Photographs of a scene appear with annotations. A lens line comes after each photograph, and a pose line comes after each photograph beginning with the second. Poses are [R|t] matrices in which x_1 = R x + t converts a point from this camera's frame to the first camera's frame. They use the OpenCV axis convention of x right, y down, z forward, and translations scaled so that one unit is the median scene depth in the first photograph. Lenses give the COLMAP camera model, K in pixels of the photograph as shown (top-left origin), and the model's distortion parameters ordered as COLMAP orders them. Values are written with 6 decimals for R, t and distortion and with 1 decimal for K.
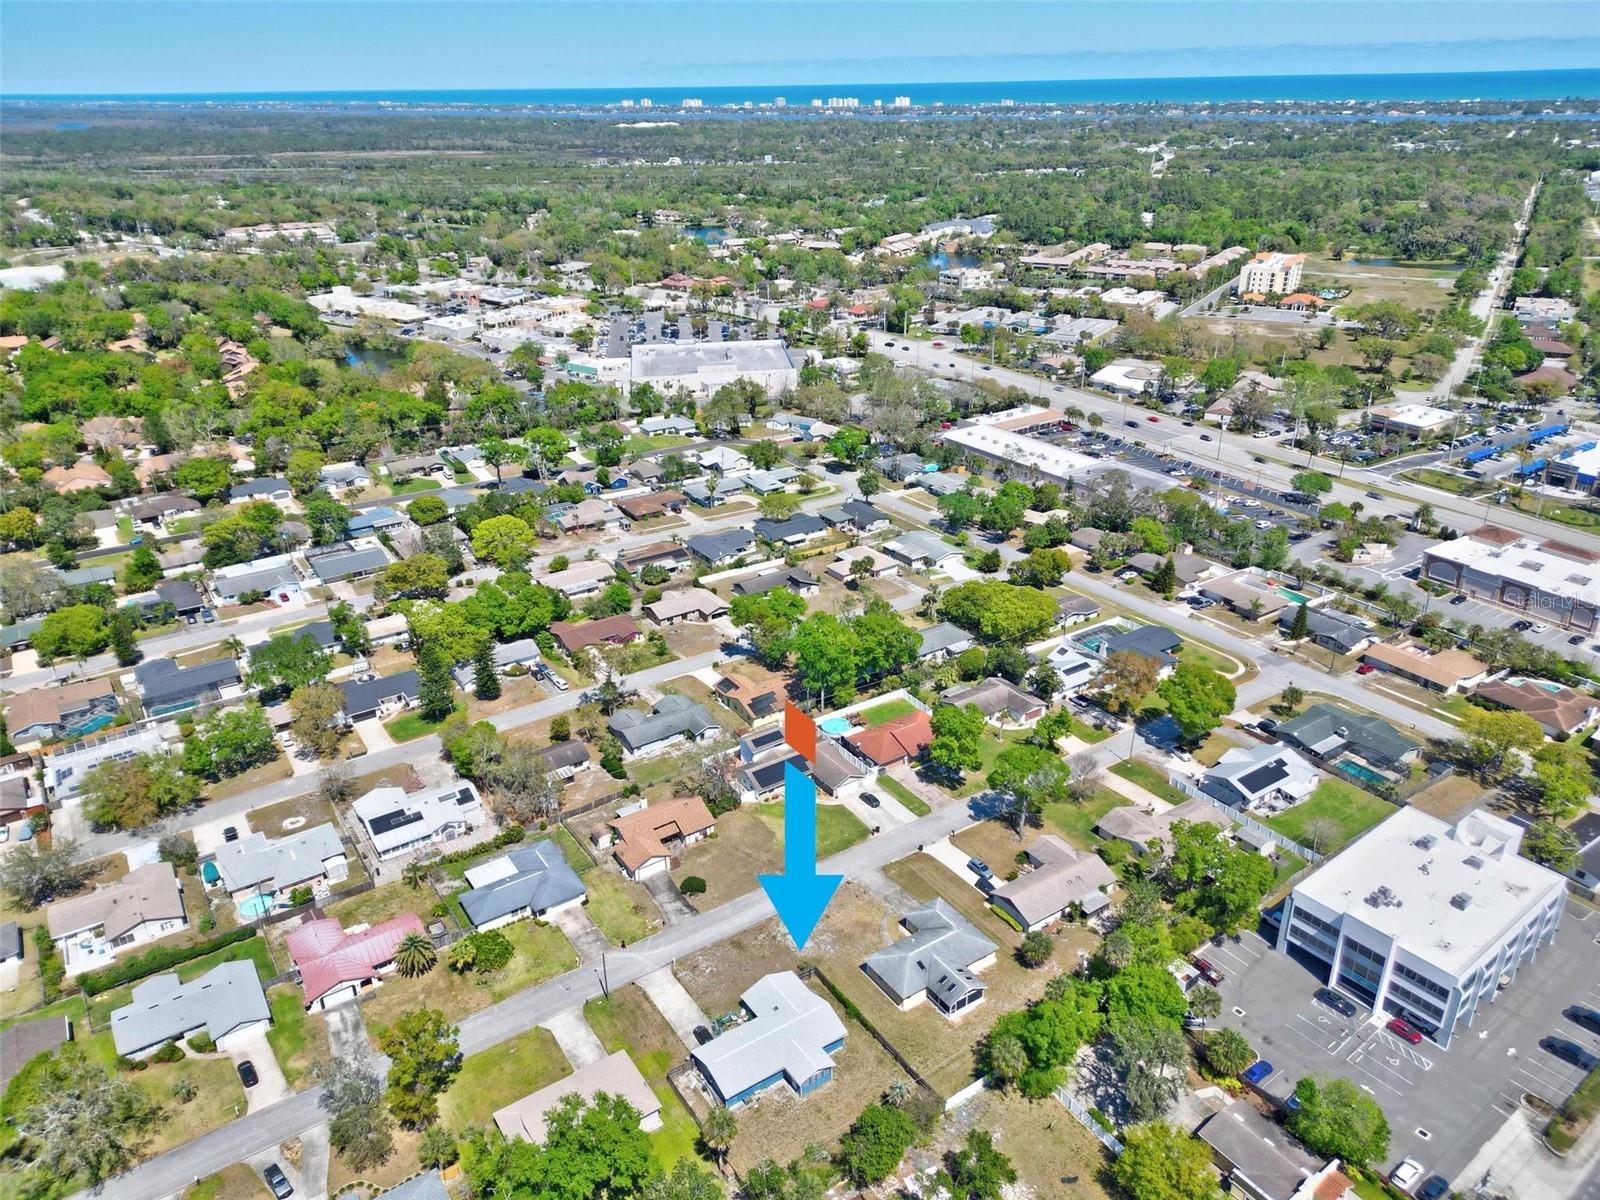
lens RADIAL K [[1122.7, 0, 801.3], [0, 1122.7, 604.9], [0, 0, 1]] dist [0.075933, -0.085581]
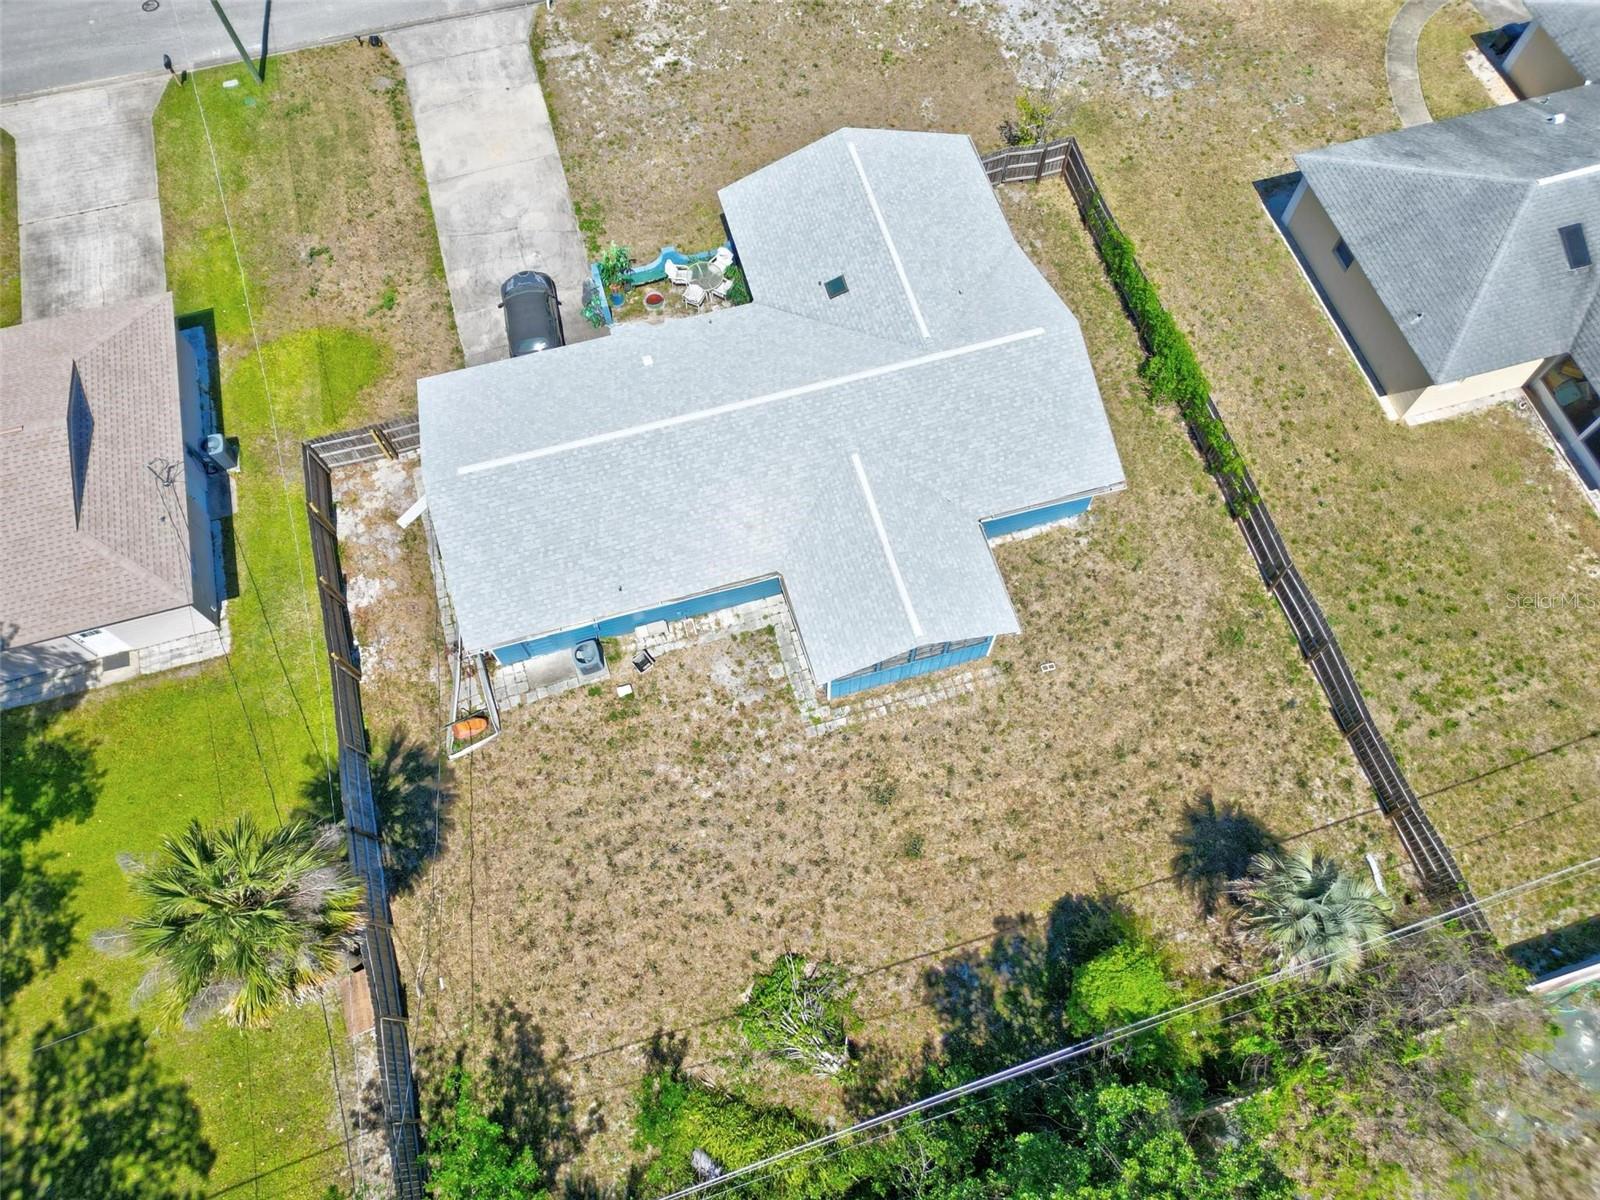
lens RADIAL K [[1122.7, 0, 801.3], [0, 1122.7, 604.9], [0, 0, 1]] dist [0.075933, -0.085581]
pose [[0.952418, 0.279035, -0.122636, 0.008181], [-0.130950, 0.737934, 0.662047, 0.134735], [0.275231, -0.614486, 0.739361, 0.417976]]
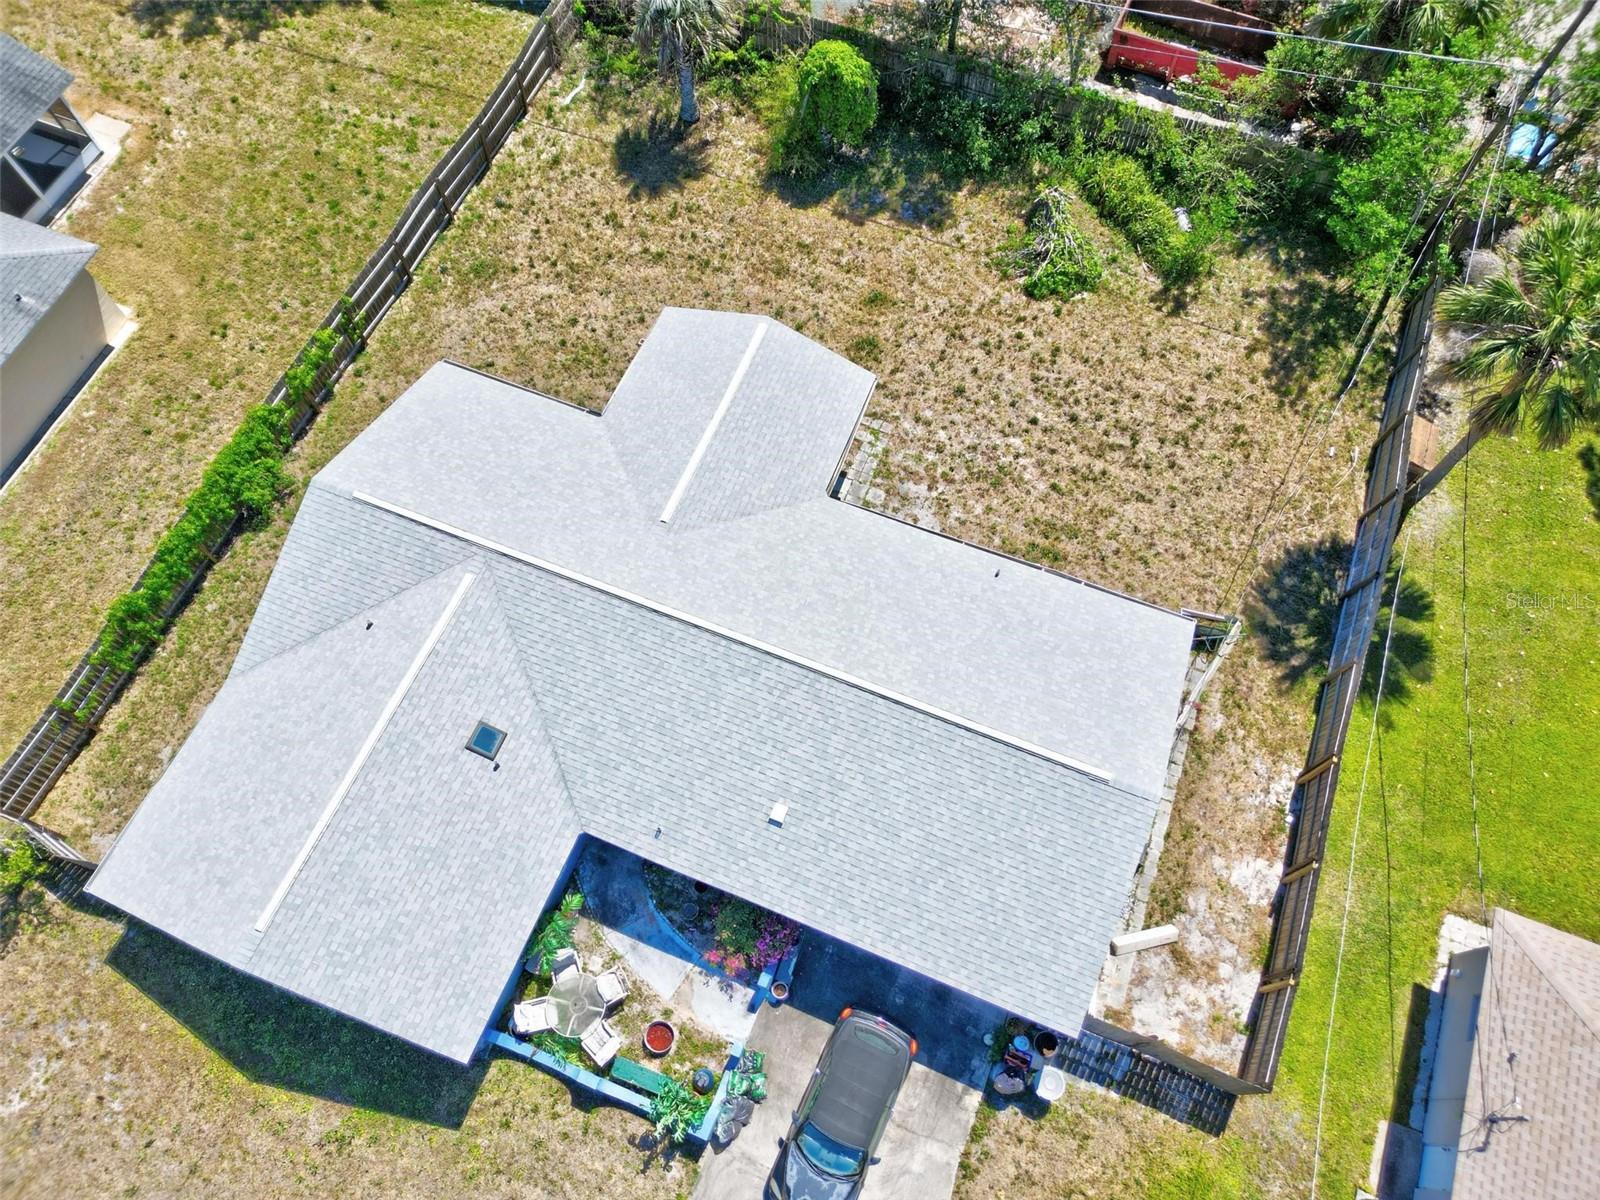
lens RADIAL K [[1122.7, 0, 801.3], [0, 1122.7, 604.9], [0, 0, 1]] dist [0.075933, -0.085581]
pose [[-0.561919, -0.742951, 0.363689, -0.045682], [0.365801, 0.171155, 0.914820, 0.121862], [-0.741914, 0.647093, 0.175597, 0.489325]]
